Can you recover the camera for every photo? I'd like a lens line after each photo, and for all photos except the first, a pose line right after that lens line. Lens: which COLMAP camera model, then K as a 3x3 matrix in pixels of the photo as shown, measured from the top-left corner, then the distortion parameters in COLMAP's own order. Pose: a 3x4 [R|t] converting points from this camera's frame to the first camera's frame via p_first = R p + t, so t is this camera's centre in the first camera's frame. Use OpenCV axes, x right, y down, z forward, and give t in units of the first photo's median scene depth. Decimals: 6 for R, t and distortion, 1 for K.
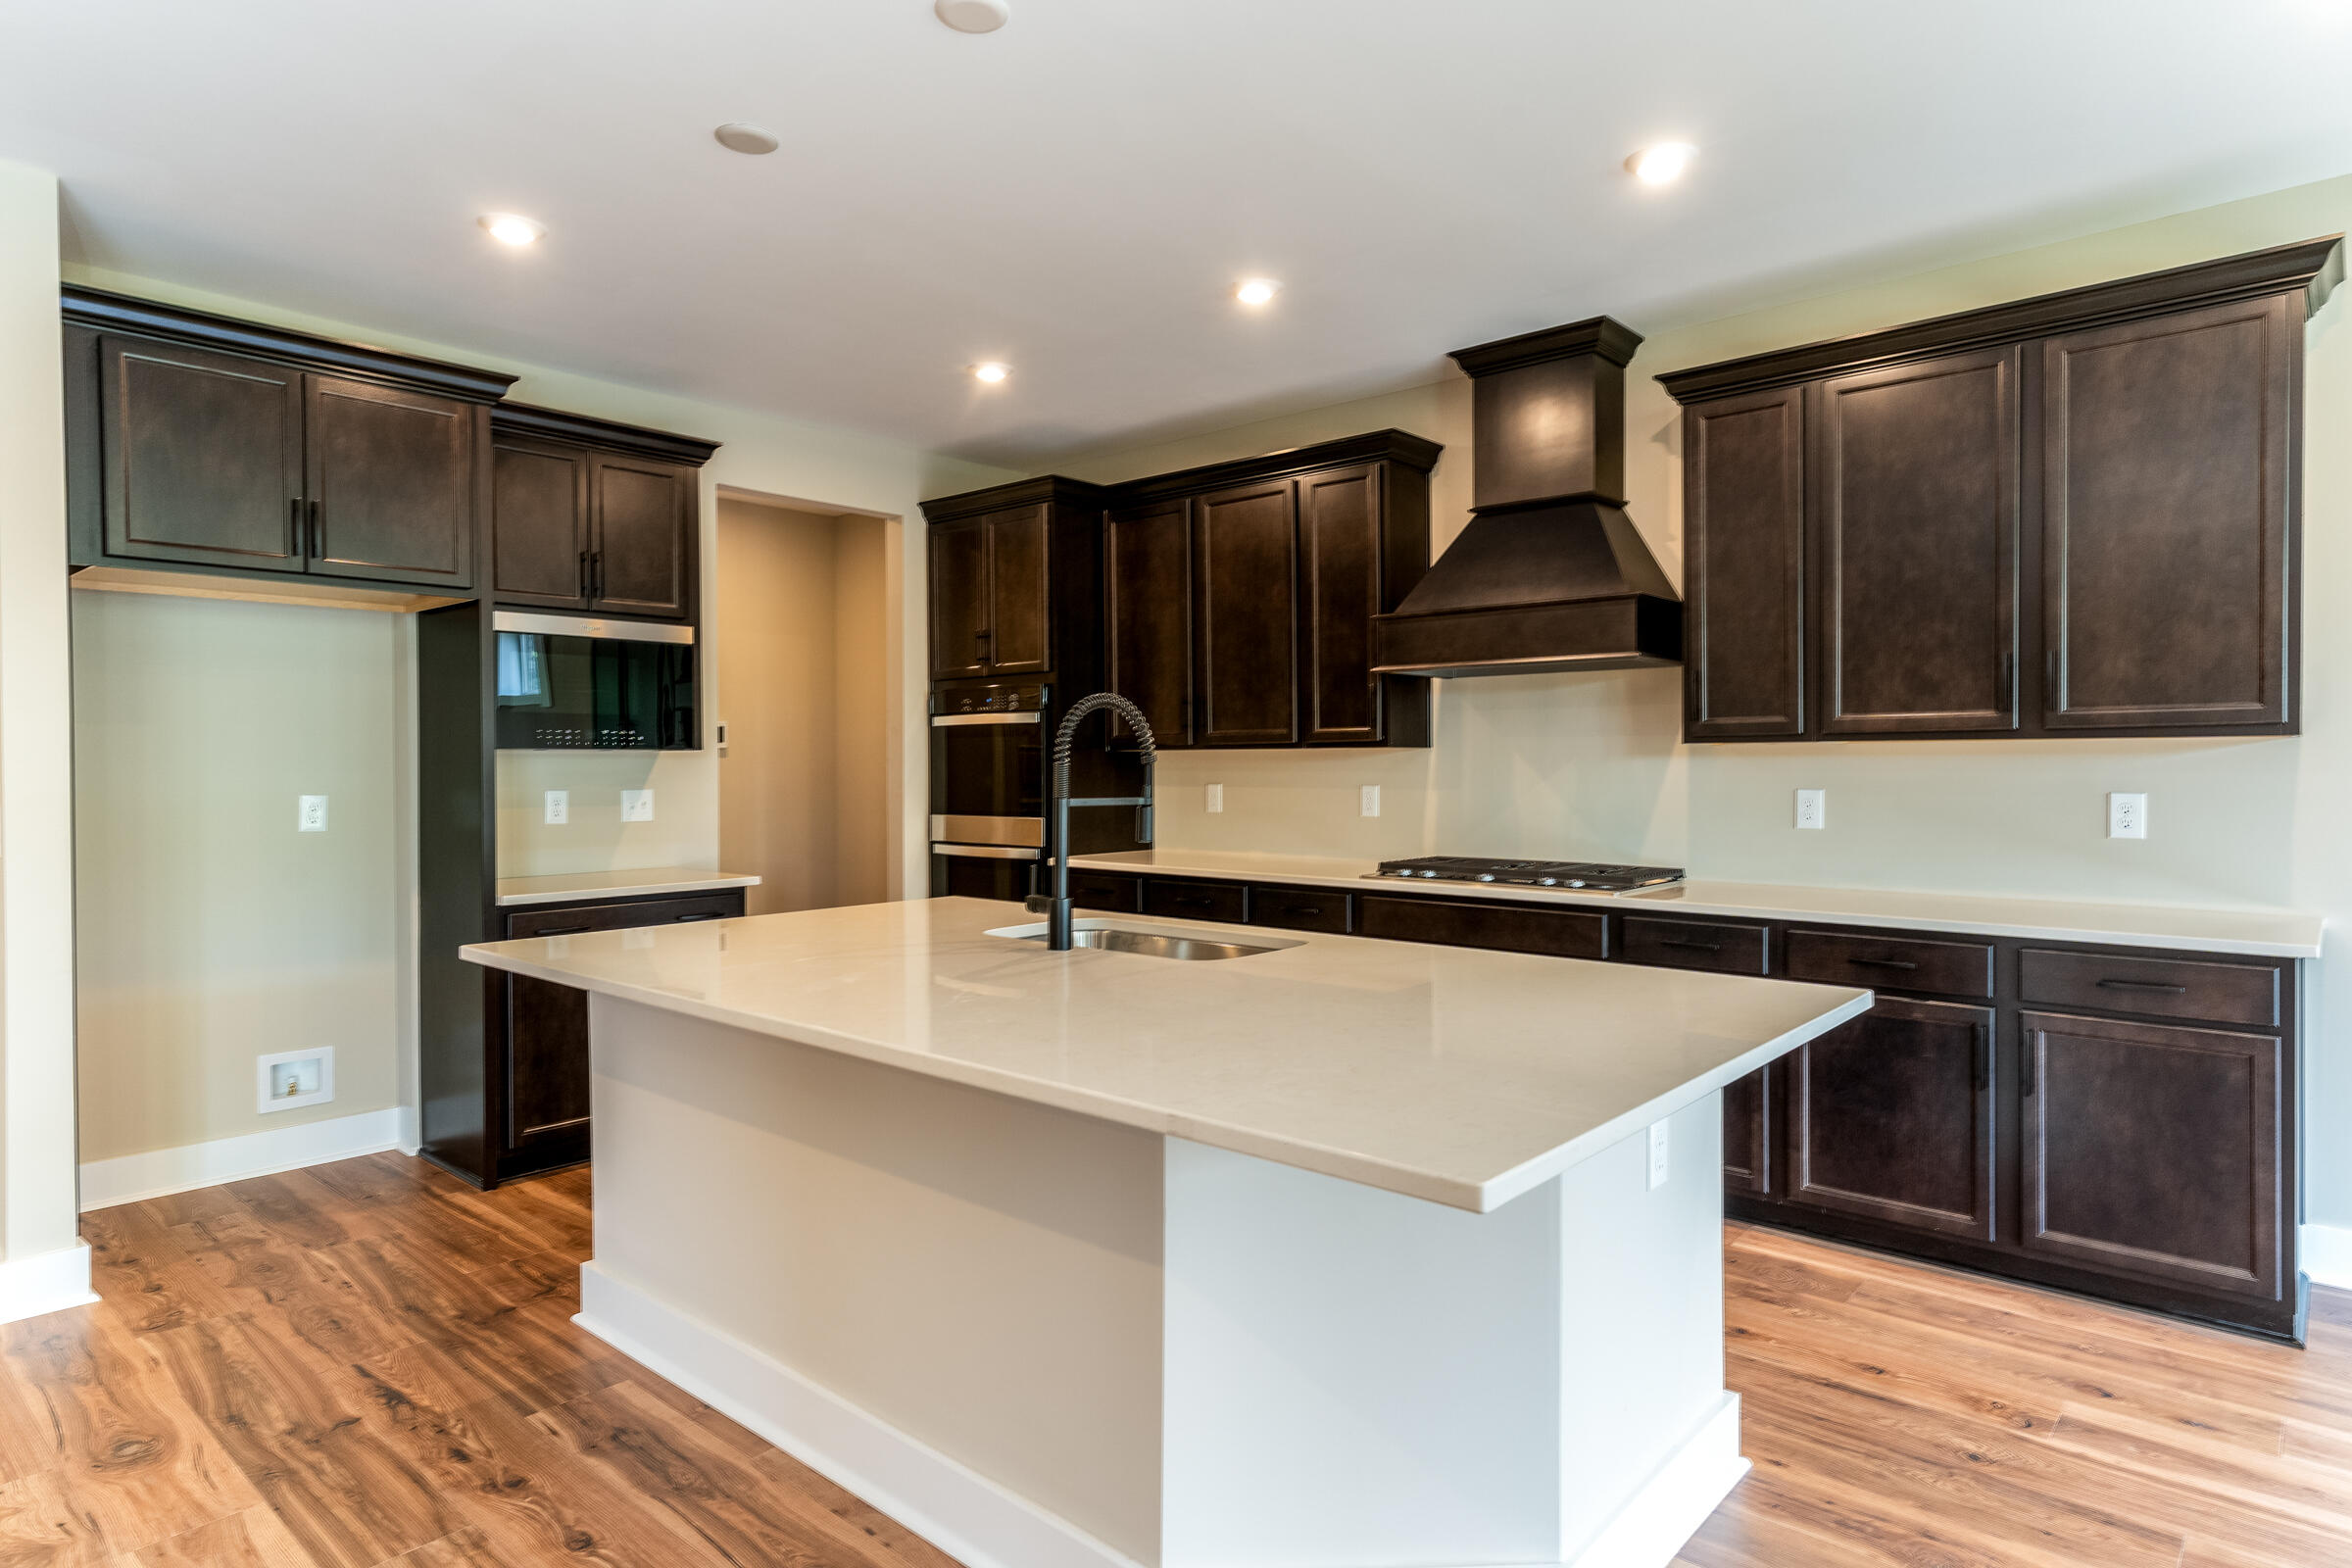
lens RADIAL K [[1305.5, 0, 1182.6], [0, 1305.5, 775.3], [0, 0, 1]] dist [0.001610, -0.001819]
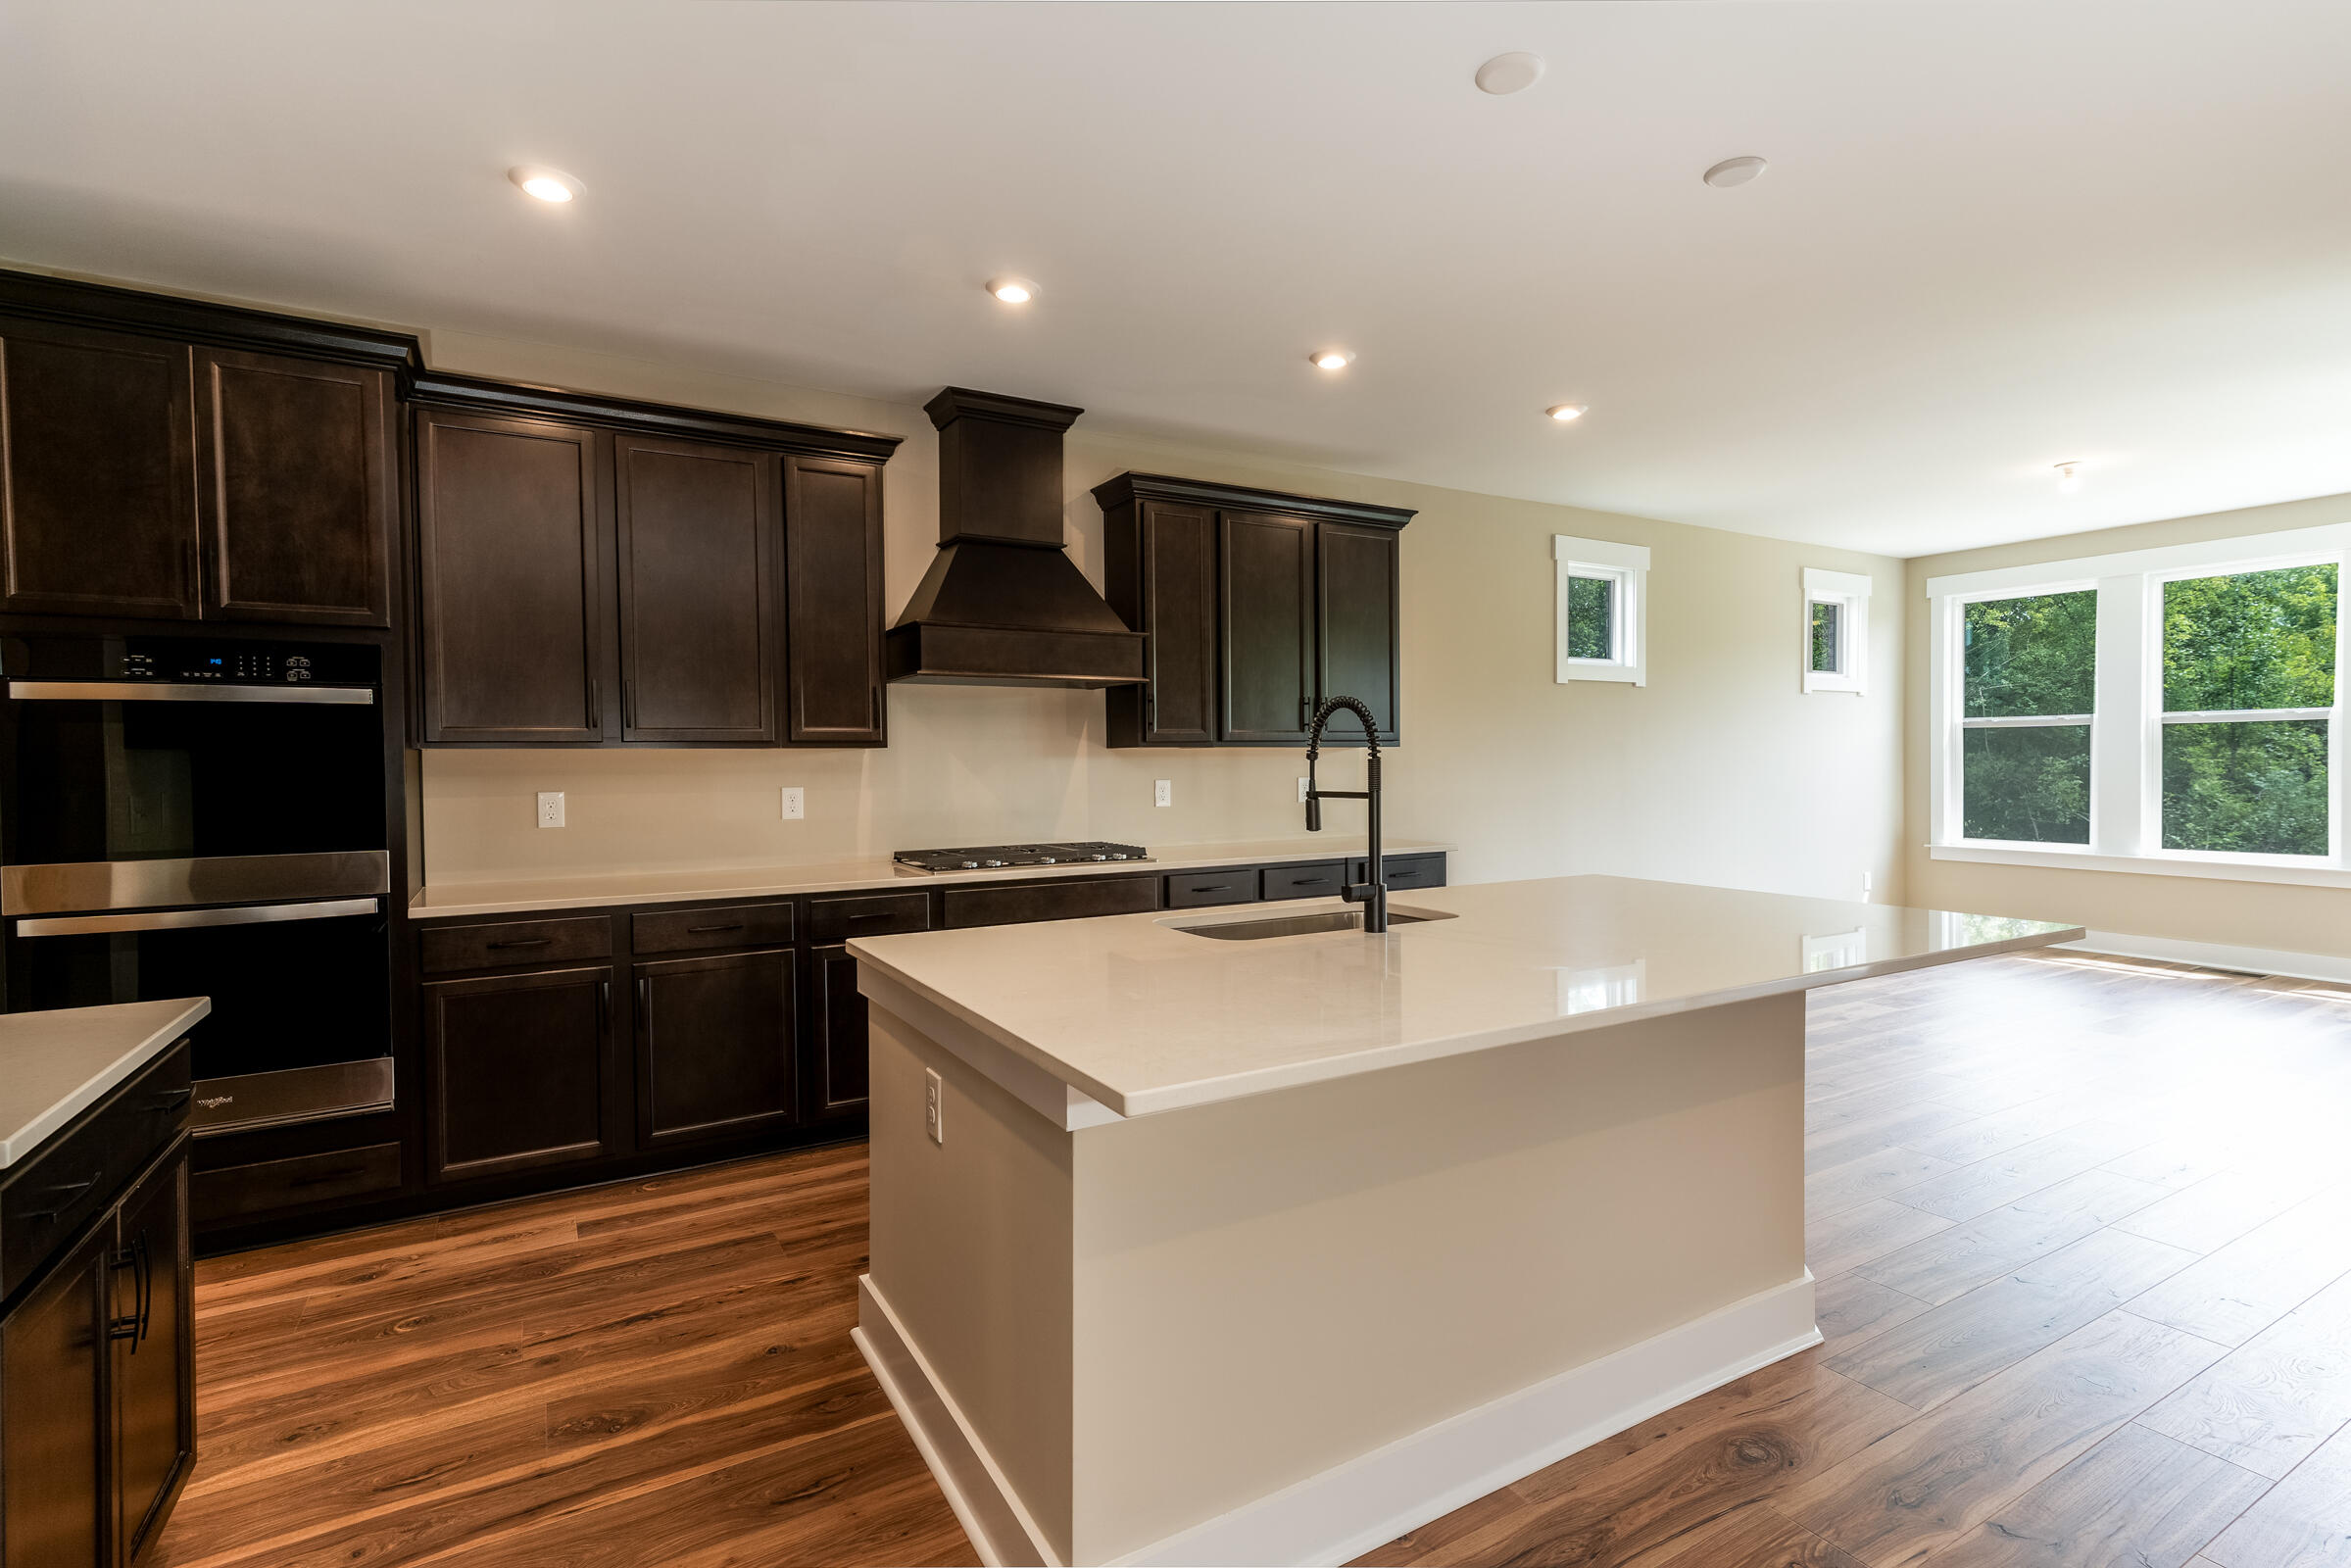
lens RADIAL K [[1113.6, 0, 1176.7], [0, 1113.6, 783.0], [0, 0, 1]] dist [0.011937, 0.002303]
pose [[0.313364, -0.019155, 0.949440, -0.619573], [0.014572, 0.999776, 0.015361, -0.004199], [-0.949521, 0.009022, 0.313573, 0.524970]]
